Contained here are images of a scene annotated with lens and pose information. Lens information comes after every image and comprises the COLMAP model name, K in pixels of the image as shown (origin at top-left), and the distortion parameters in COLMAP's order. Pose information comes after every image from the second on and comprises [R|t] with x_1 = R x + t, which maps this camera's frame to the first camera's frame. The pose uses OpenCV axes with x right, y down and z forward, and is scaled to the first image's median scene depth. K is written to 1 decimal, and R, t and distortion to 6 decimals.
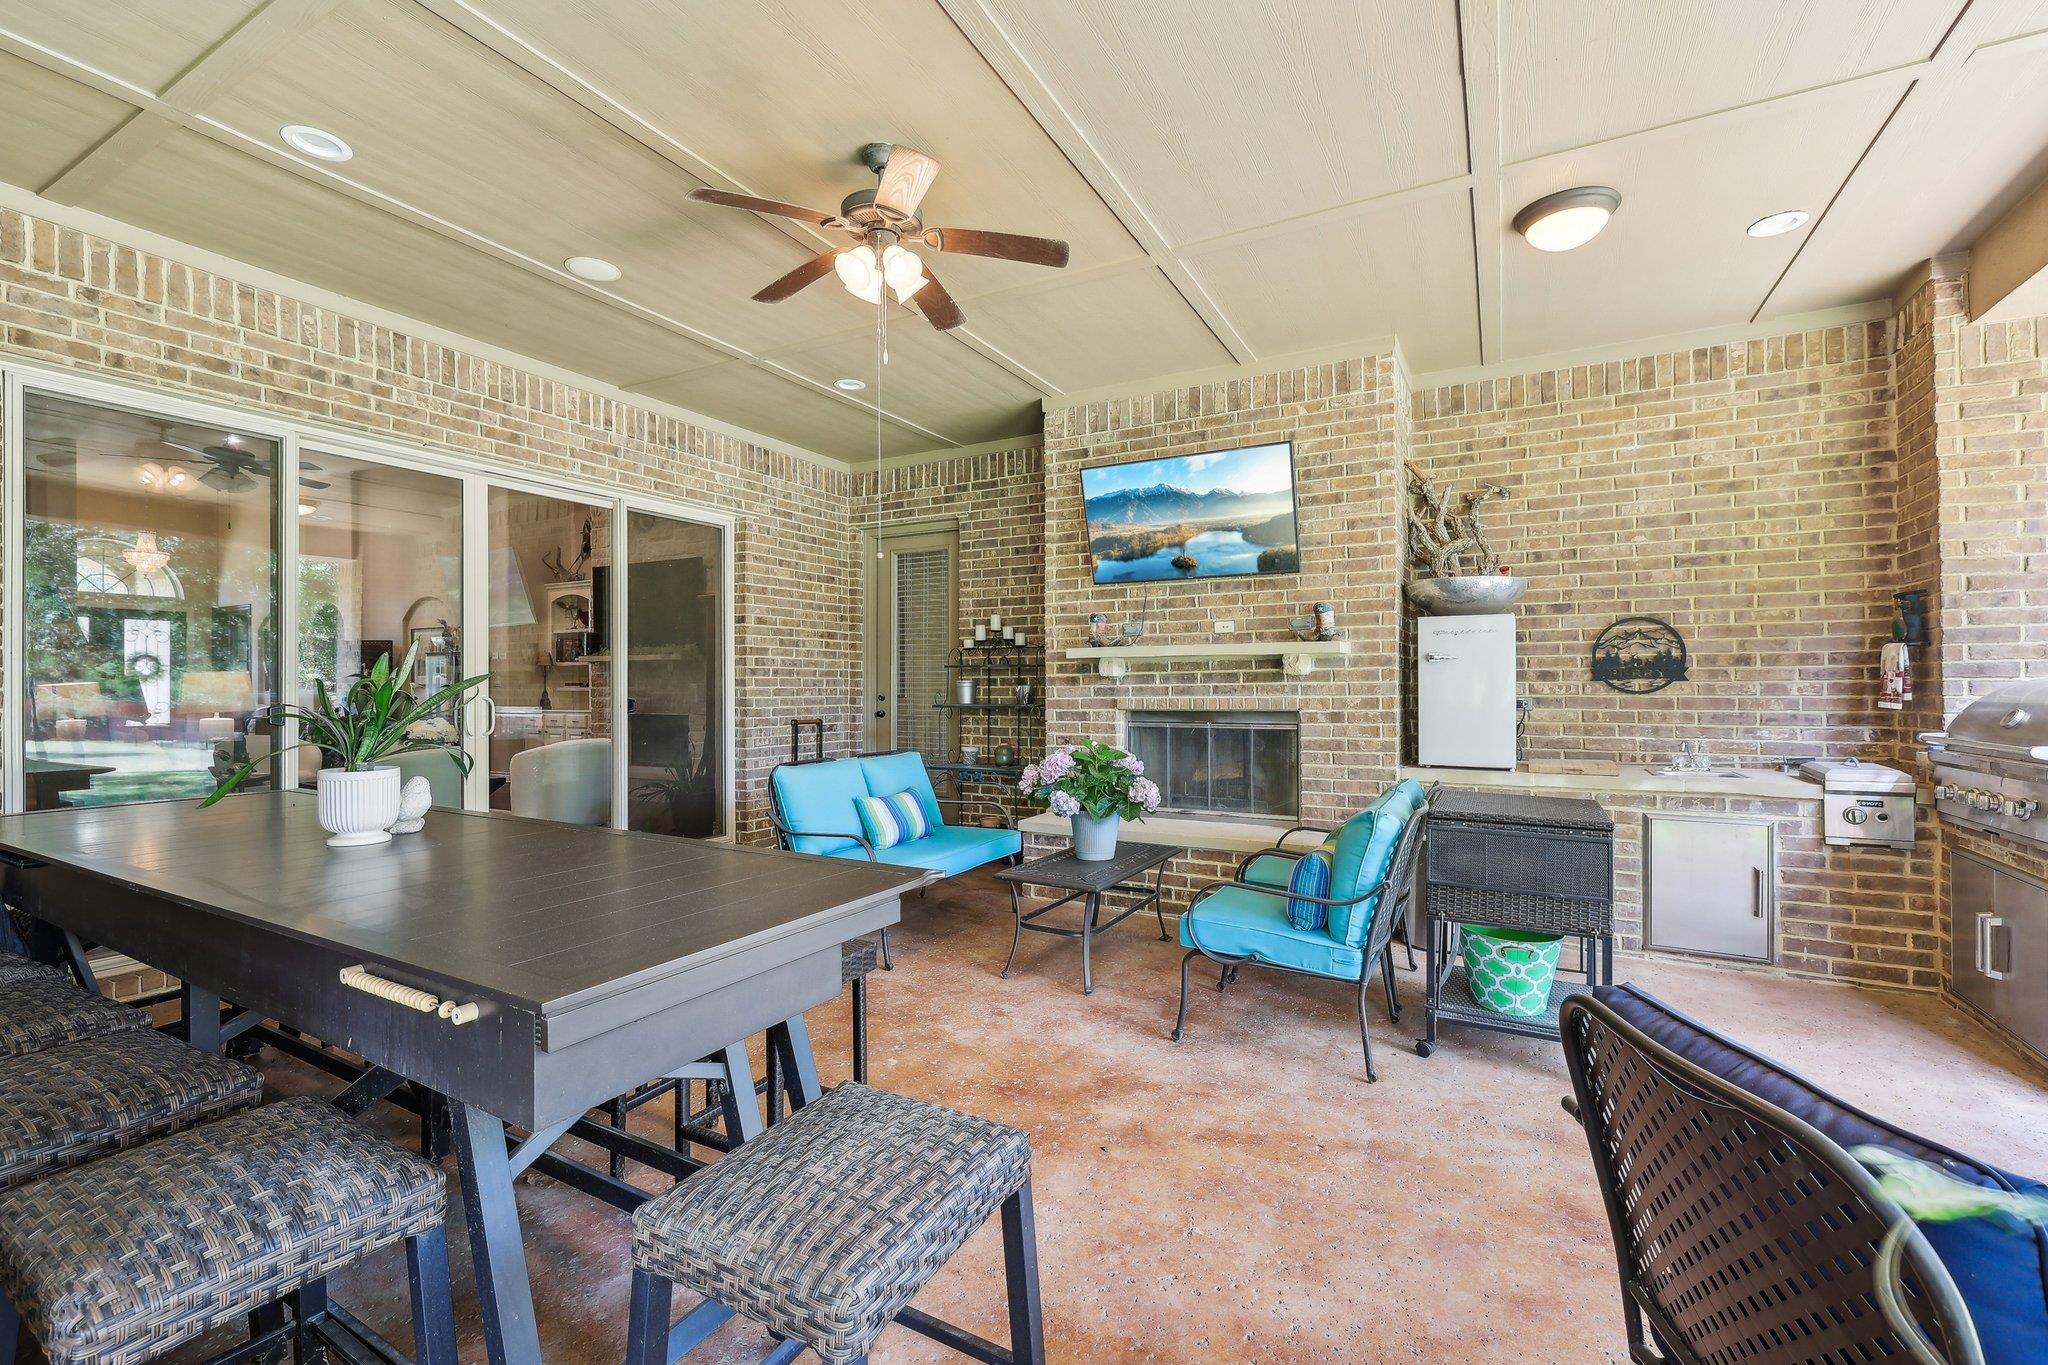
lens RADIAL K [[864.4, 0, 1023.4], [0, 864.4, 682.3], [0, 0, 1]] dist [0.000082, 0.000022]
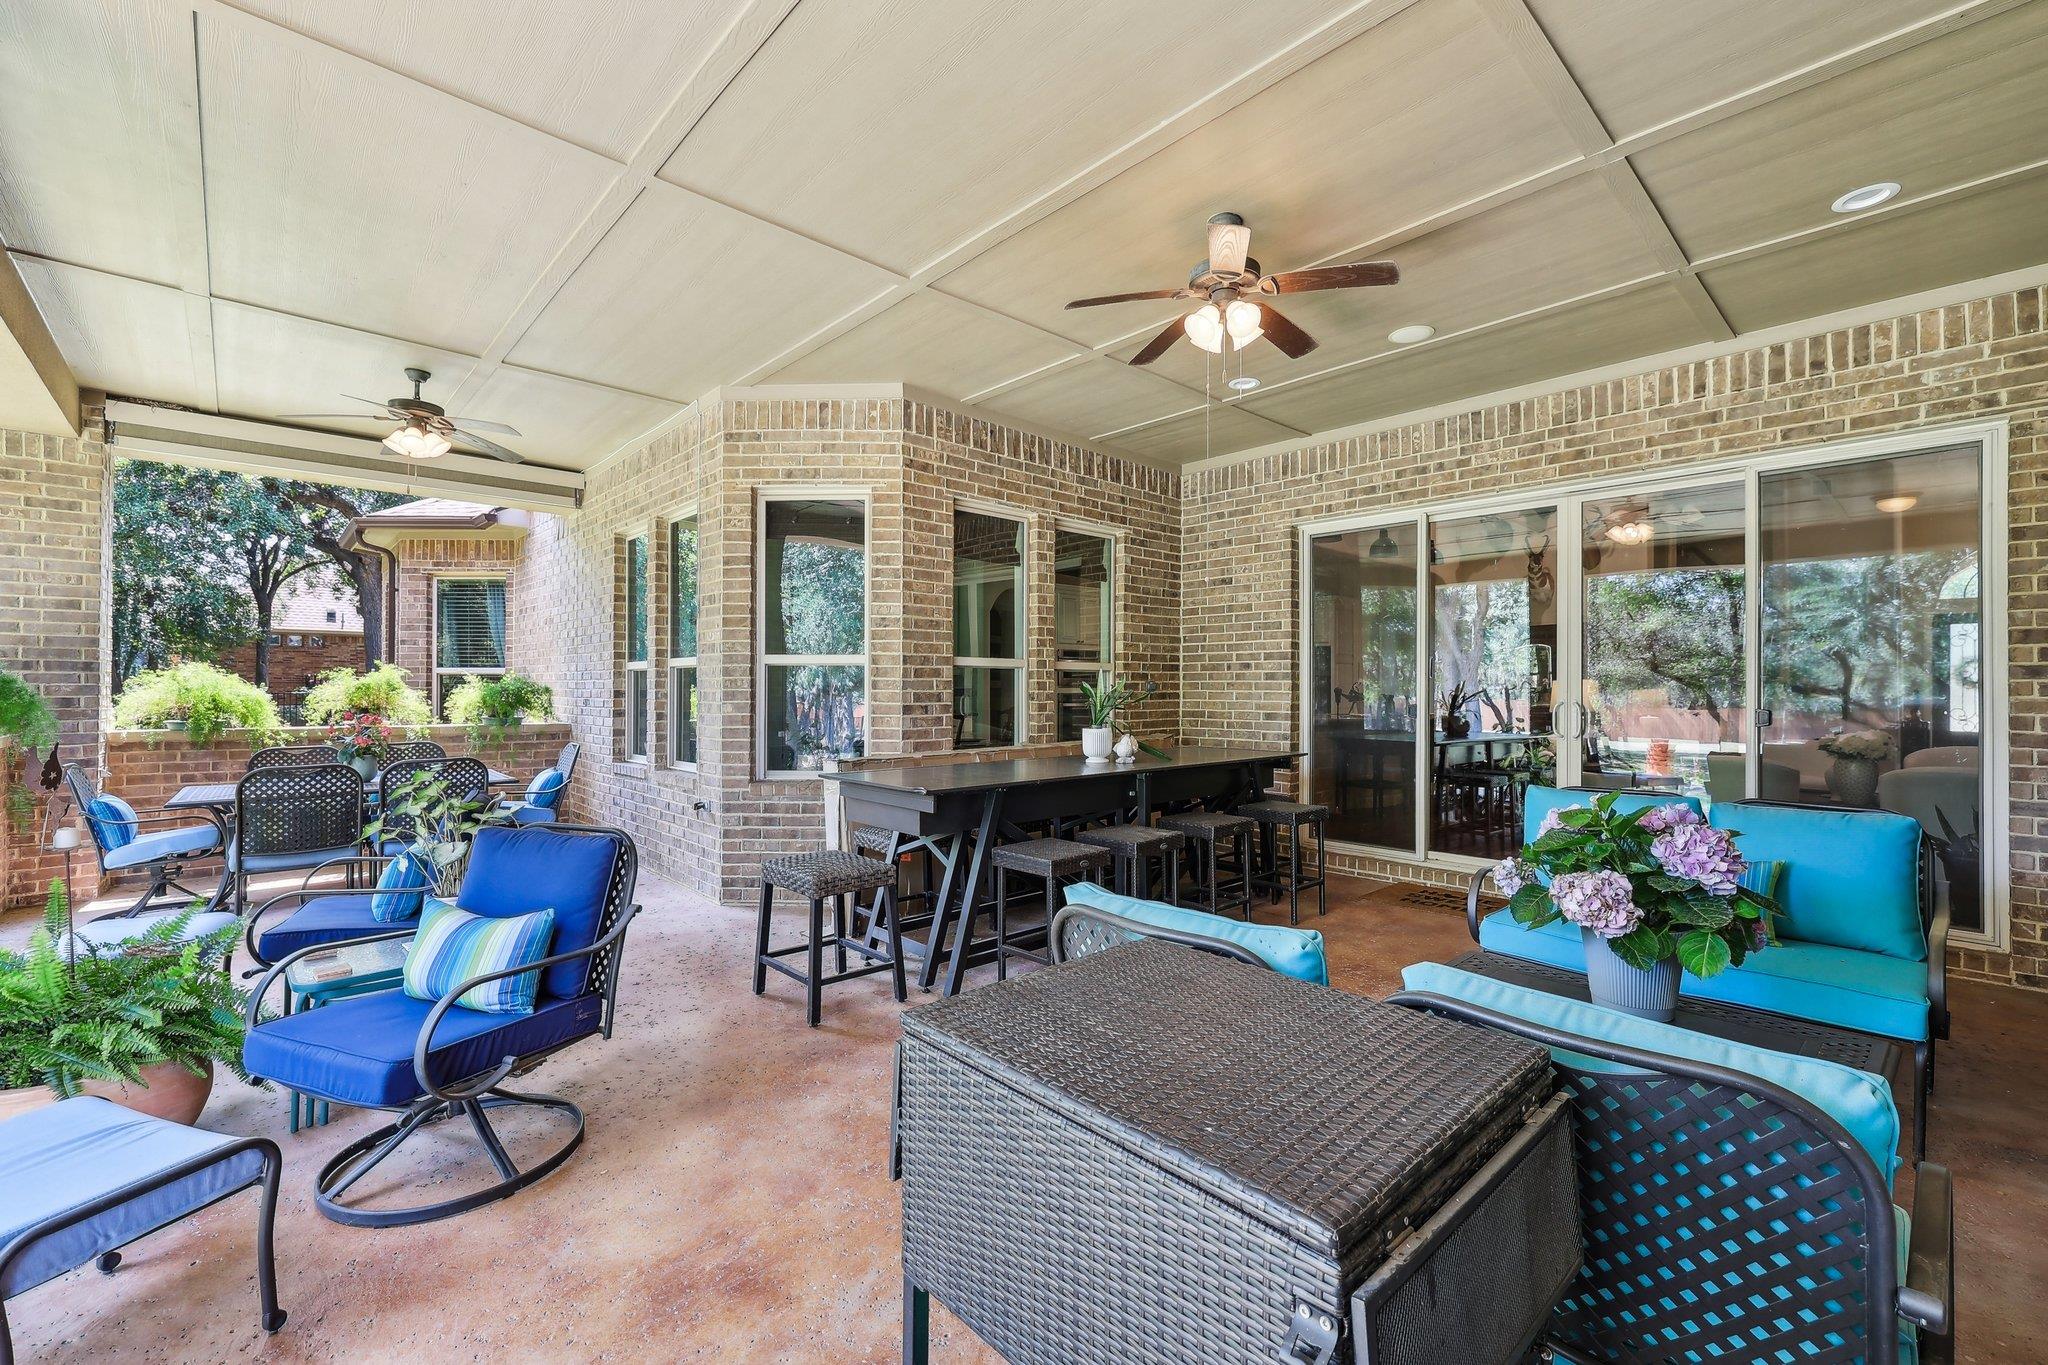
lens RADIAL K [[864.4, 0, 1022.9], [0, 864.4, 682.6], [0, 0, 1]] dist [0.000082, 0.000022]
pose [[-0.312889, -0.005402, -0.949774, 0.606969], [0.000229, 0.999983, -0.005763, 0.000224], [0.949790, -0.002021, -0.312882, 0.678049]]
